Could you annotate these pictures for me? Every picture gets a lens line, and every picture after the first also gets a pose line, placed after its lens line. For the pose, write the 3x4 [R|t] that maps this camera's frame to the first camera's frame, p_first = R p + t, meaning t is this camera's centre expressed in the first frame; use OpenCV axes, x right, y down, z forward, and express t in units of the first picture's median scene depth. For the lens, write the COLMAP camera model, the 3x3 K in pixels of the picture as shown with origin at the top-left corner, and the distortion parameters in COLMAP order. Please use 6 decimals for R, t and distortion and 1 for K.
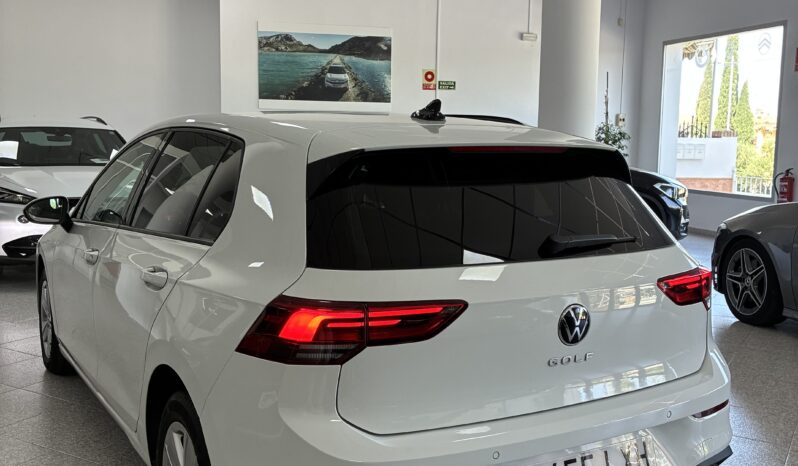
lens RADIAL K [[835.4, 0, 403.8], [0, 835.4, 225.2], [0, 0, 1]] dist [0.037904, 0.000000]
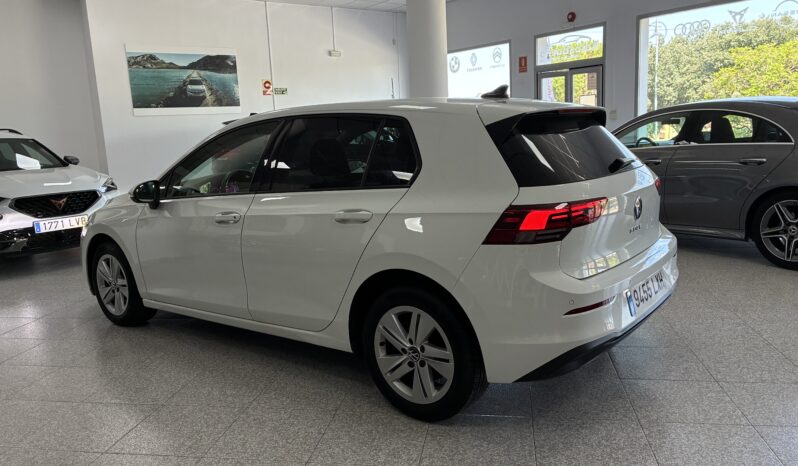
lens RADIAL K [[618.1, 0, 397.5], [0, 618.1, 238.6], [0, 0, 1]] dist [0.050811, -0.070522]
pose [[0.930937, -0.122512, 0.344015, -0.150982], [0.100514, 0.991622, 0.081139, 0.005531], [-0.351073, -0.040957, 0.935452, -0.008322]]
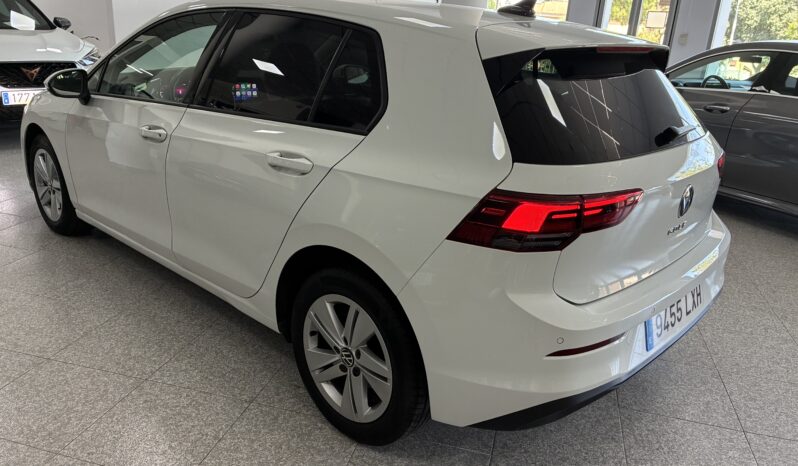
lens RADIAL K [[618.1, 0, 397.8], [0, 618.1, 238.8], [0, 0, 1]] dist [0.050811, -0.070522]
pose [[0.959090, -0.052362, 0.278218, -0.097885], [-0.017050, 0.970279, 0.241387, -0.009098], [-0.282589, -0.236256, 0.929692, 0.052703]]
